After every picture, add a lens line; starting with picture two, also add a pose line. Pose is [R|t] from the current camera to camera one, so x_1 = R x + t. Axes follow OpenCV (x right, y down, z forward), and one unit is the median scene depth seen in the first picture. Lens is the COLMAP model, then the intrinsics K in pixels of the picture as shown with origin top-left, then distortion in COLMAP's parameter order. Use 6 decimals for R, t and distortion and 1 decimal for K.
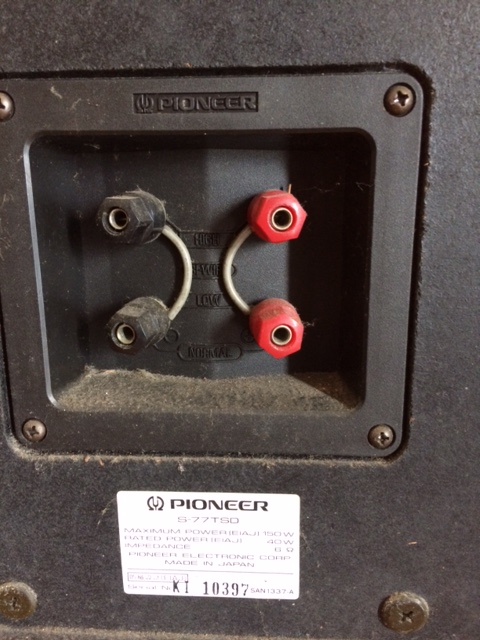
lens RADIAL K [[545.8, 0, 238.7], [0, 545.8, 319.5], [0, 0, 1]] dist [0.016452, -0.007454]
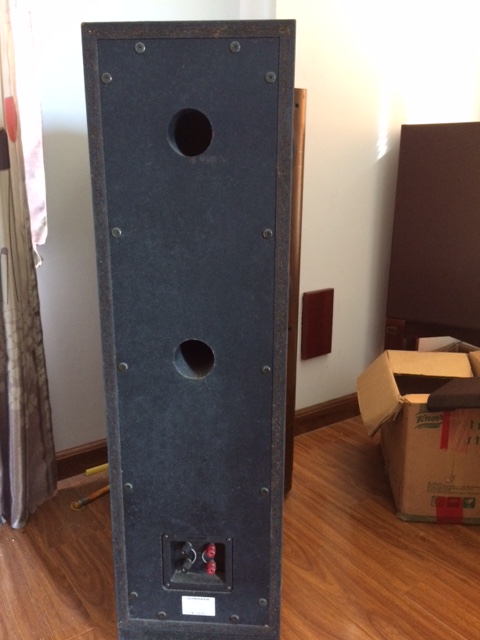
lens RADIAL K [[545.8, 0, 242.0], [0, 545.8, 321.1], [0, 0, 1]] dist [0.016452, -0.007454]
pose [[0.999845, 0.017455, -0.002237, 0.346929], [-0.017438, 0.999820, 0.007458, -2.507915], [0.002367, -0.007418, 0.999970, -4.500253]]
